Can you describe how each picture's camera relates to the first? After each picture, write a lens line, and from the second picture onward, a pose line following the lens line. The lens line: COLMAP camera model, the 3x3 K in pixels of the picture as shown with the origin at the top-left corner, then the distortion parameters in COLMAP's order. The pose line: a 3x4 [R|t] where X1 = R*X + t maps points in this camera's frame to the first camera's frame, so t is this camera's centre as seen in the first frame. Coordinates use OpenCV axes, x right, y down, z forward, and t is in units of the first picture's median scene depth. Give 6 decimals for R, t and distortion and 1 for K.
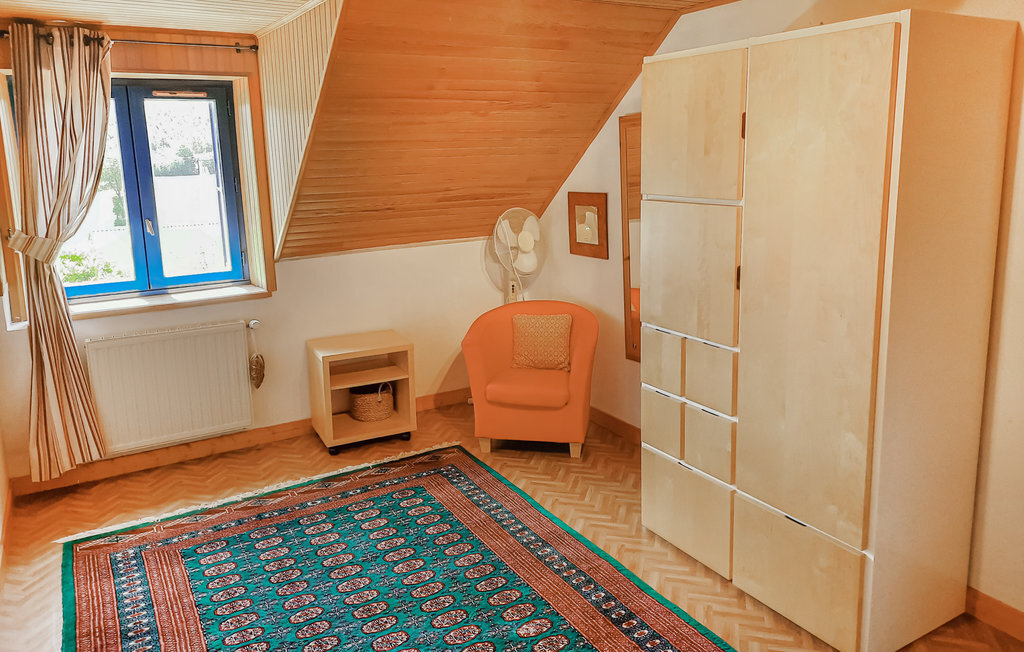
lens RADIAL K [[743.5, 0, 512.0], [0, 743.5, 326.0], [0, 0, 1]] dist [0.070597, -0.068751]
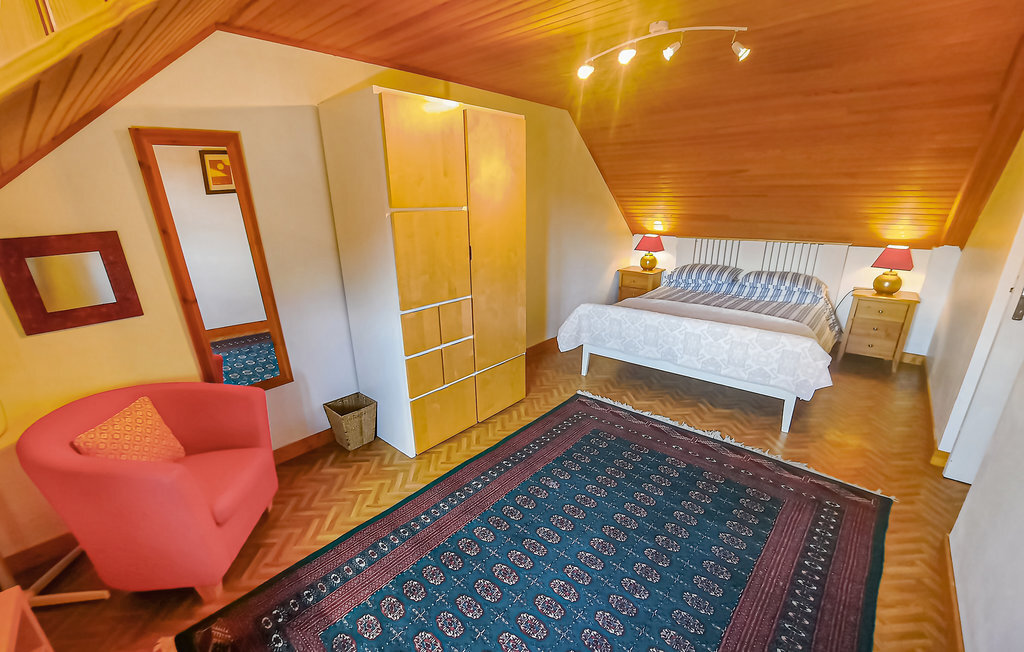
lens RADIAL K [[422.0, 0, 511.0], [0, 422.0, 357.7], [0, 0, 1]] dist [-0.000181, -0.000083]
pose [[-0.303099, -0.334231, 0.892424, -0.482855], [0.231882, 0.882463, 0.409256, -0.165047], [-0.924317, 0.330982, -0.189971, 0.845254]]
